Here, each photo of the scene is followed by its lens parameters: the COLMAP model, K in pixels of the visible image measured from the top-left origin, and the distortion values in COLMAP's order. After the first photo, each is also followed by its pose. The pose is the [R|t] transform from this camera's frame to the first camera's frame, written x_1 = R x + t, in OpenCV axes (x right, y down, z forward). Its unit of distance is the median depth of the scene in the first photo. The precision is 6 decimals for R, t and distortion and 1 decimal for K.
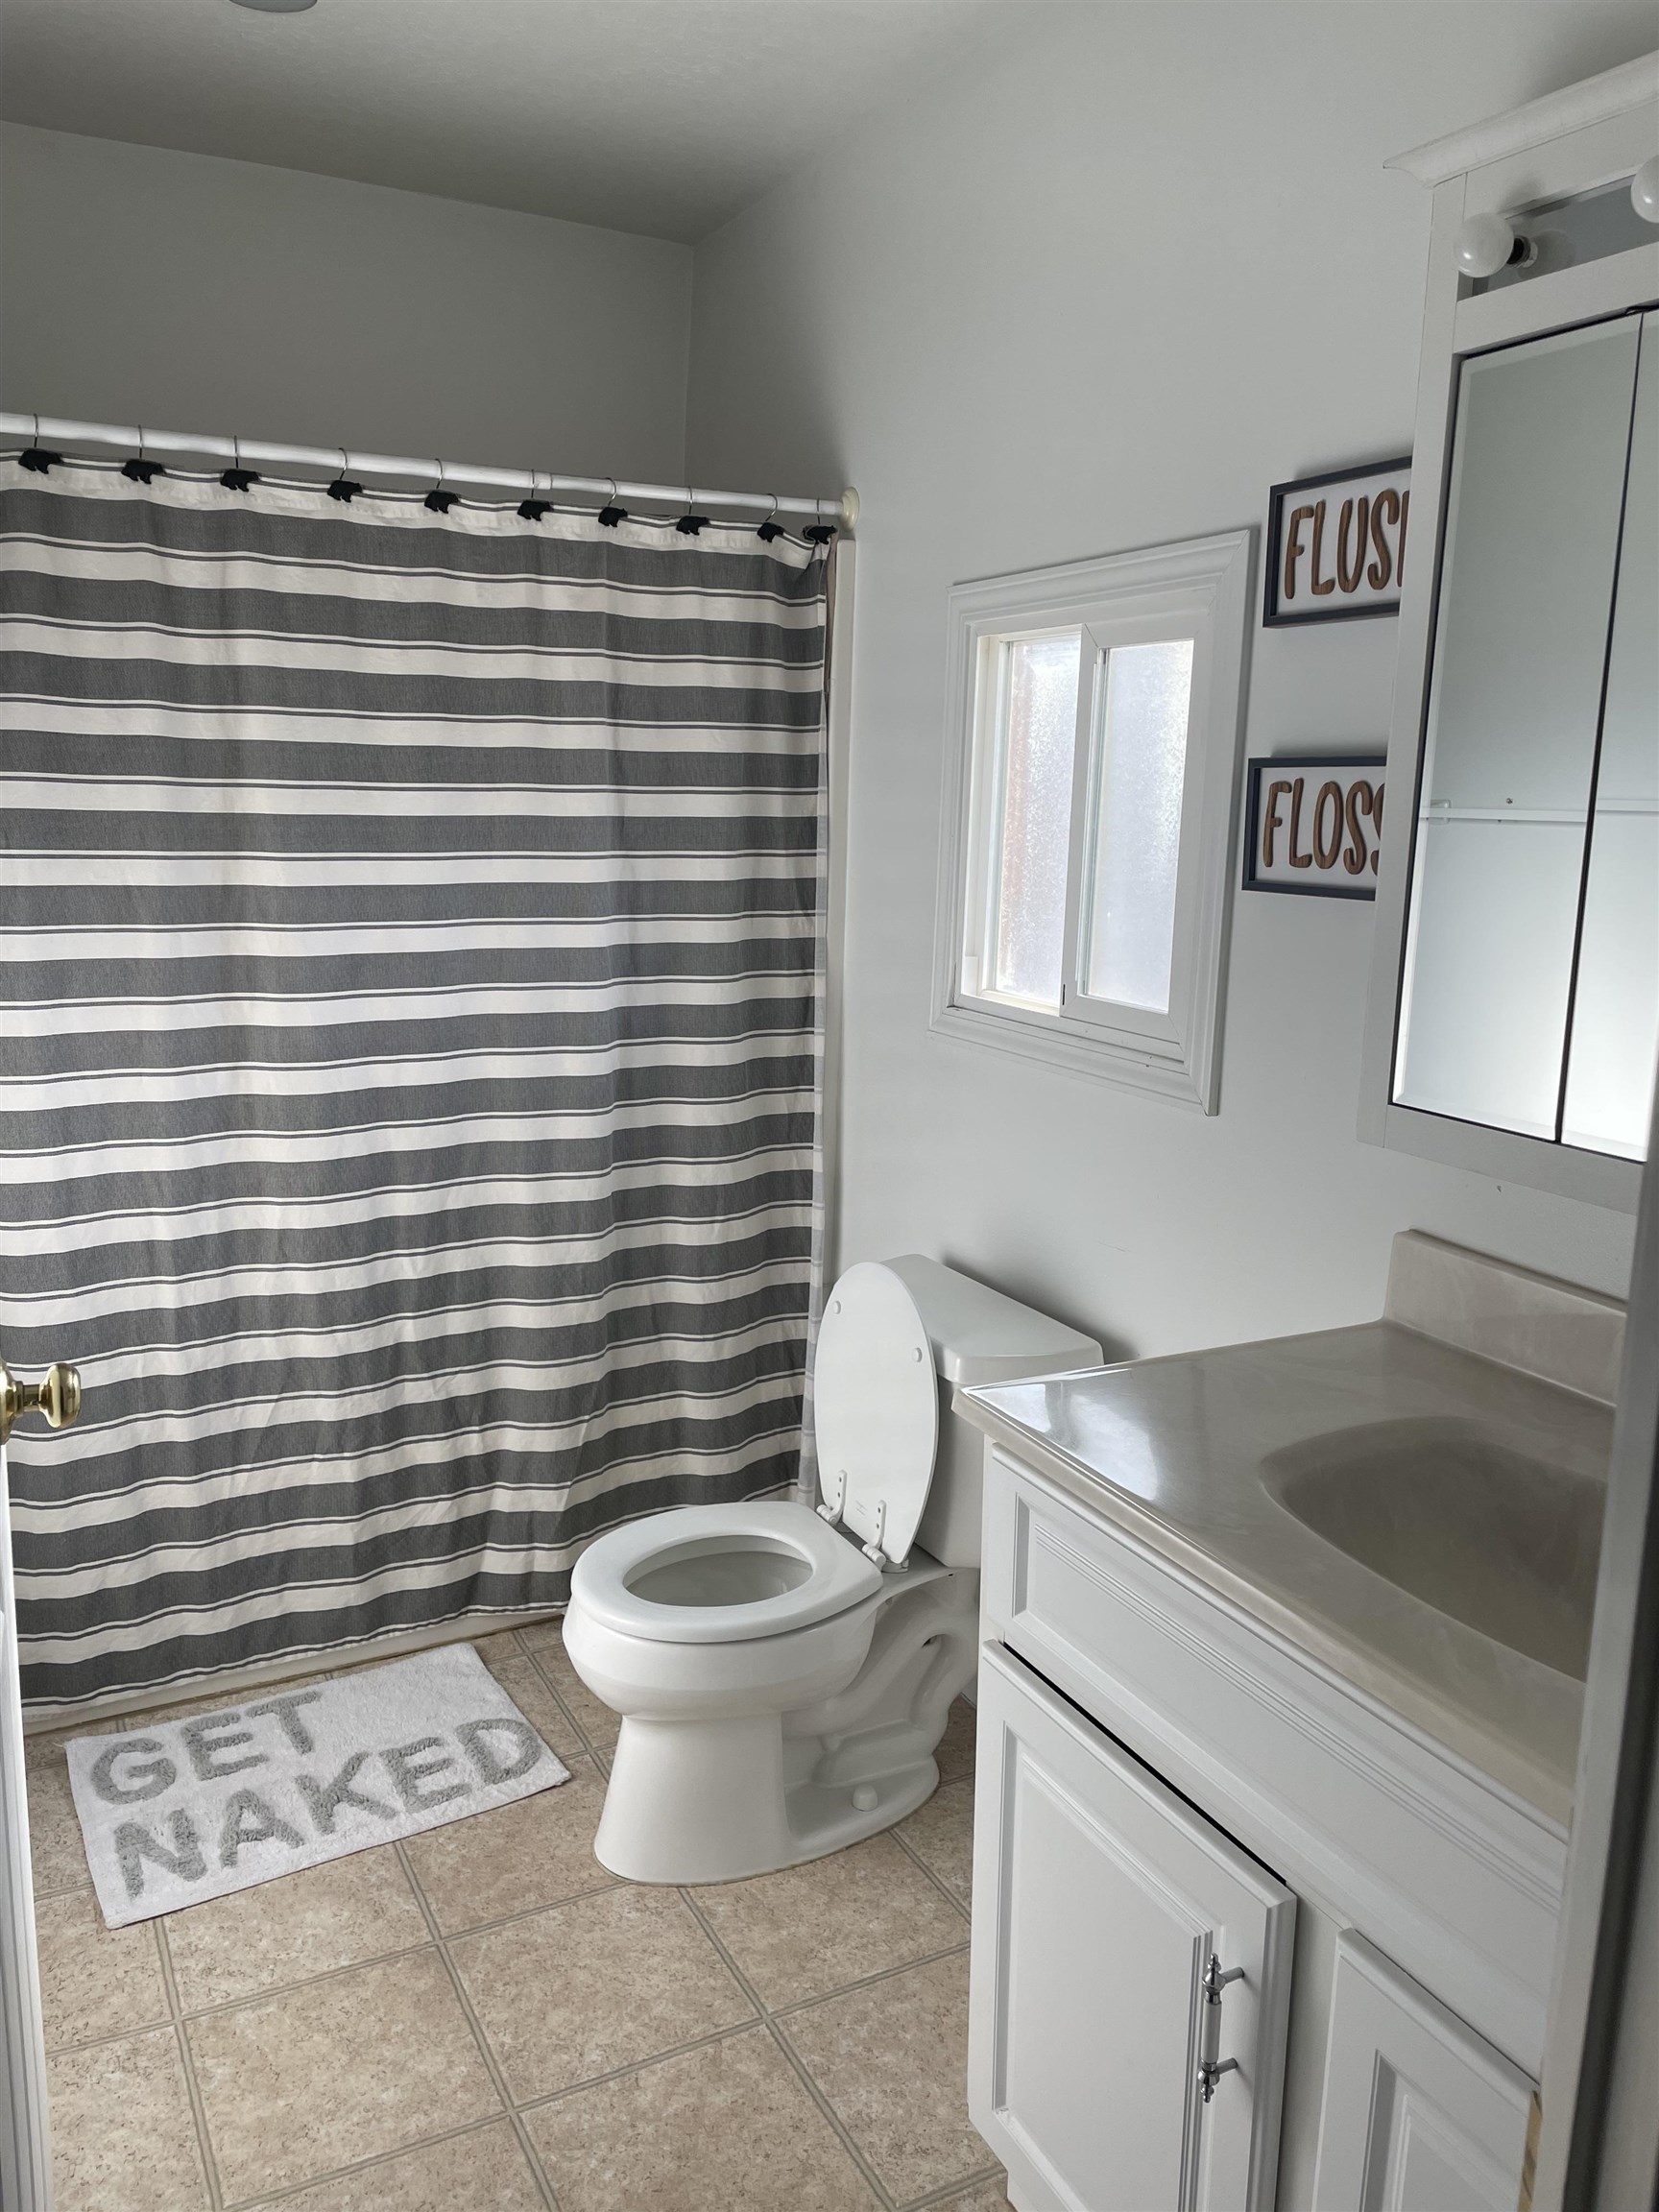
lens RADIAL K [[1672.3, 0, 824.5], [0, 1672.3, 1101.9], [0, 0, 1]] dist [0.071007, -0.097694]
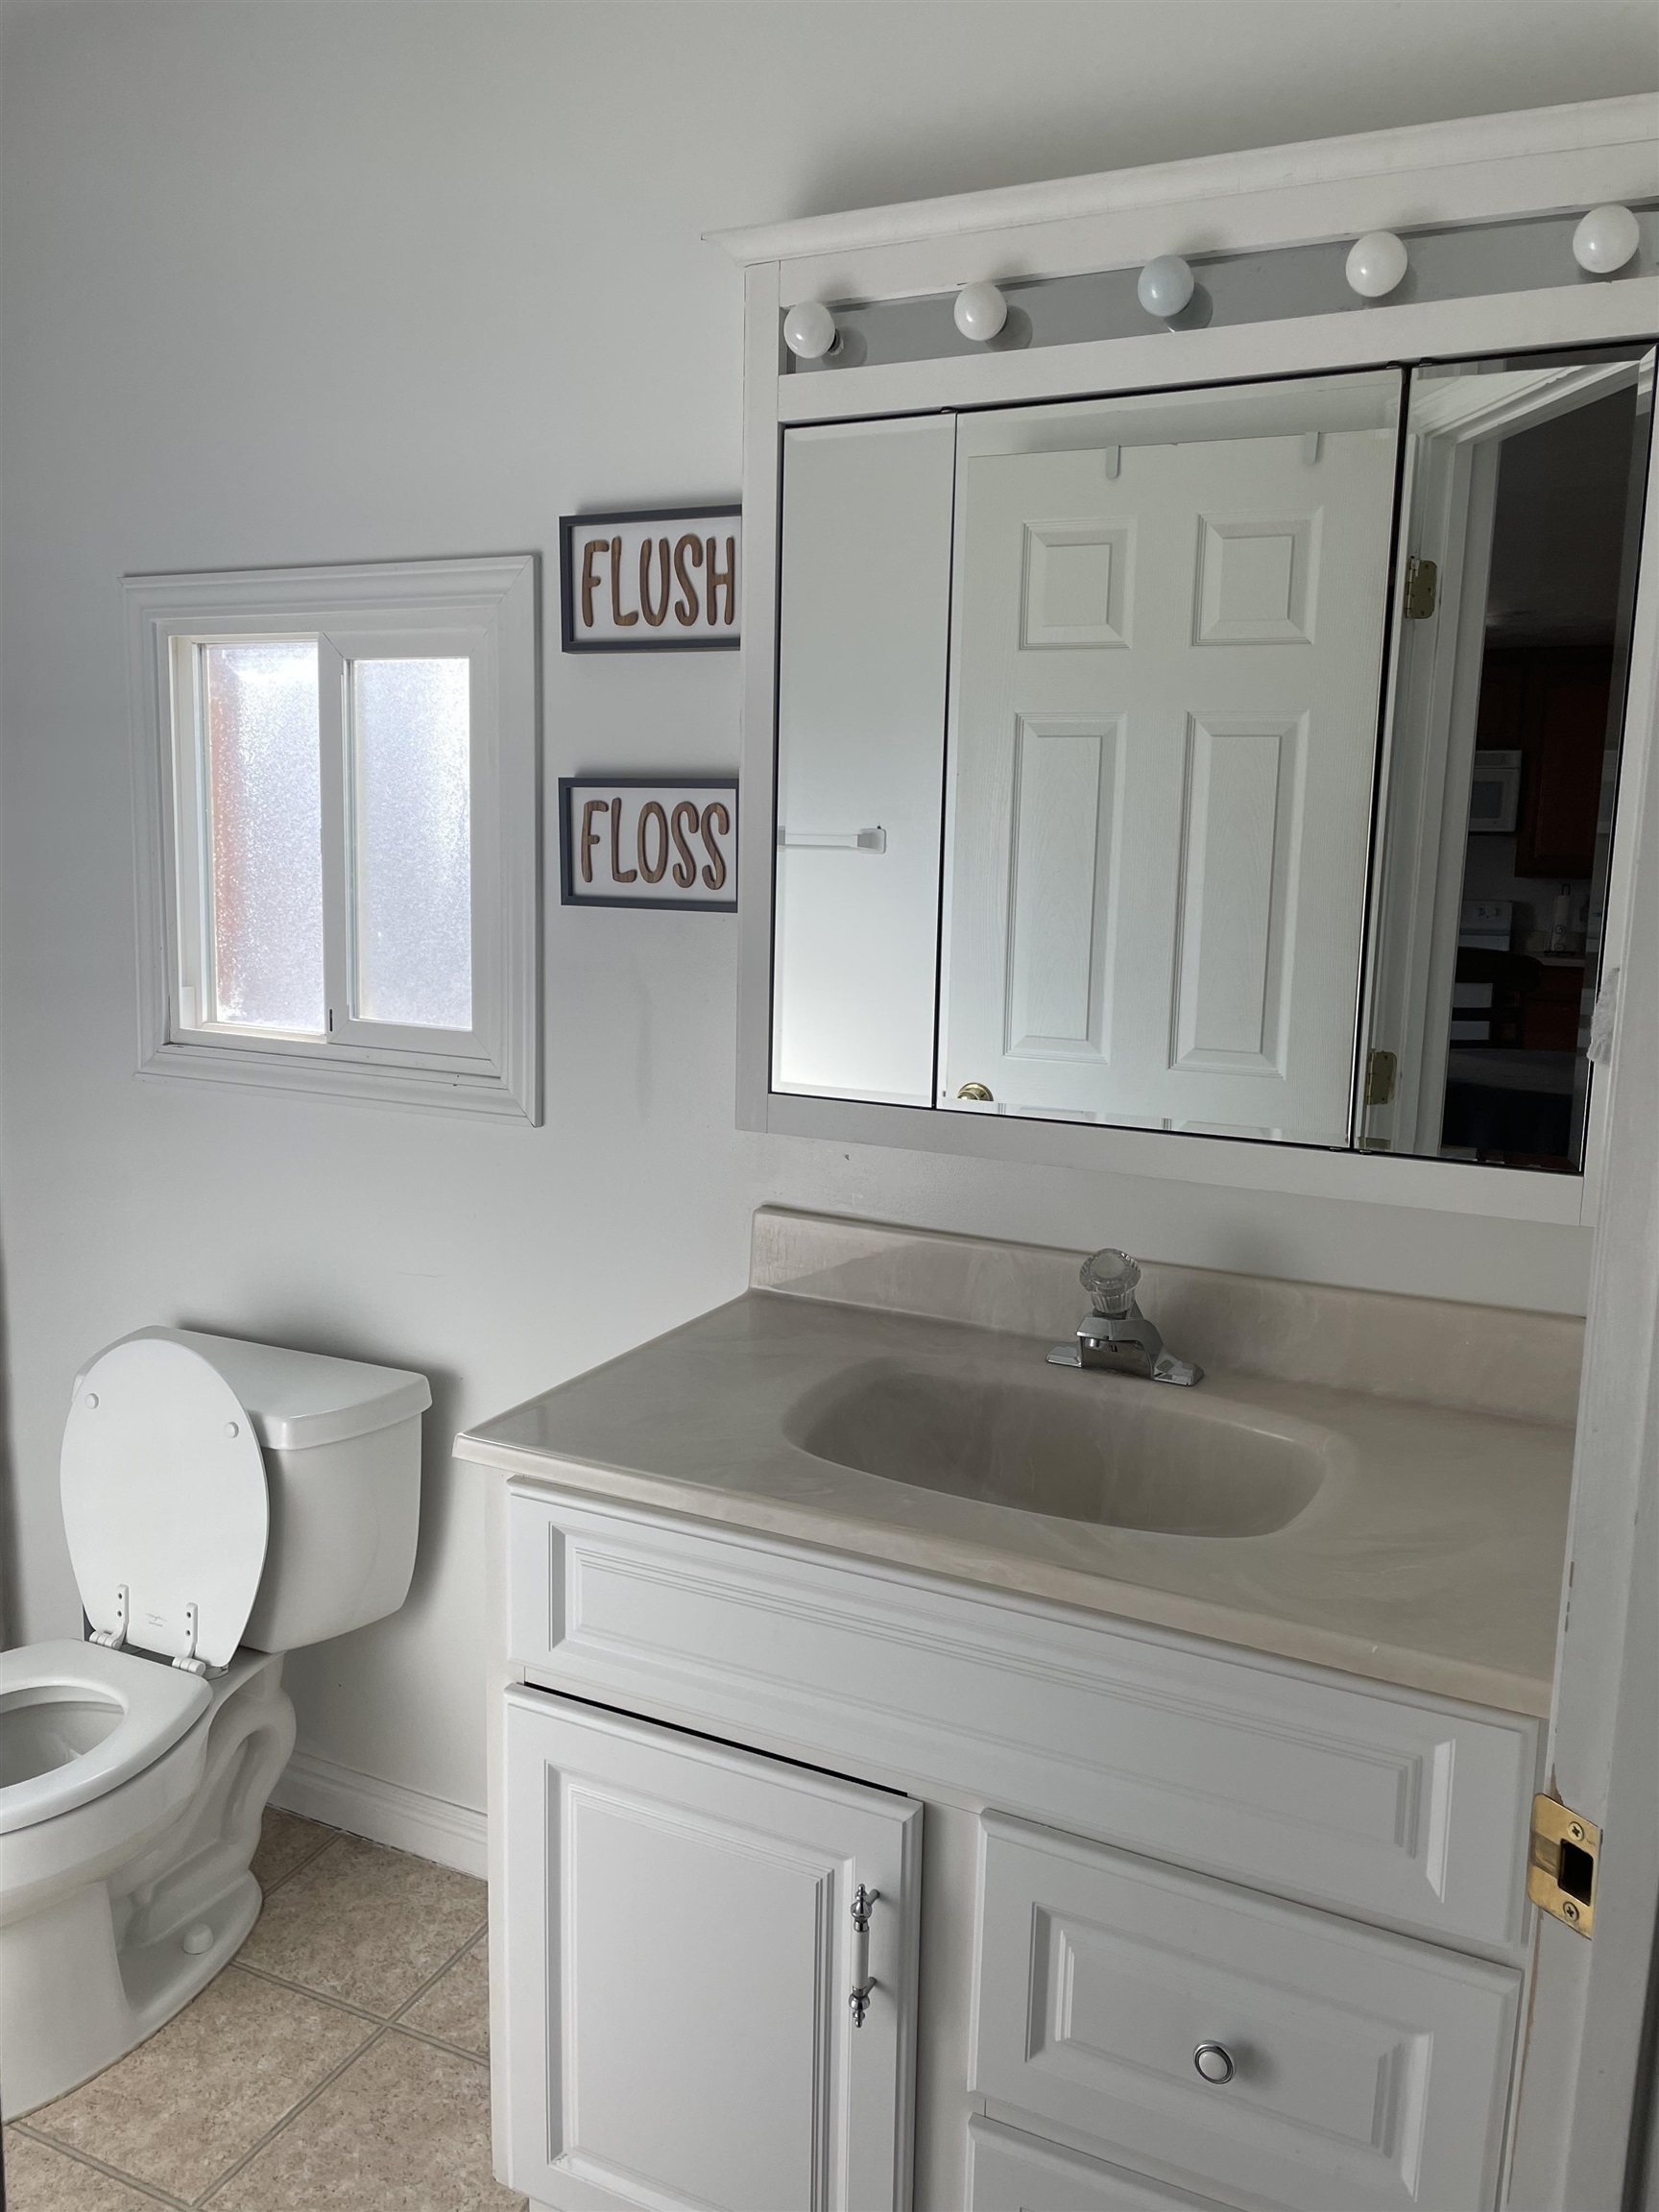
lens RADIAL K [[1672.3, 0, 847.7], [0, 1672.3, 1095.6], [0, 0, 1]] dist [0.071007, -0.097694]
pose [[0.791330, -0.099152, 0.603296, -0.231995], [0.107381, 0.993963, 0.022509, -0.013449], [-0.601886, 0.046971, 0.797200, 0.075333]]
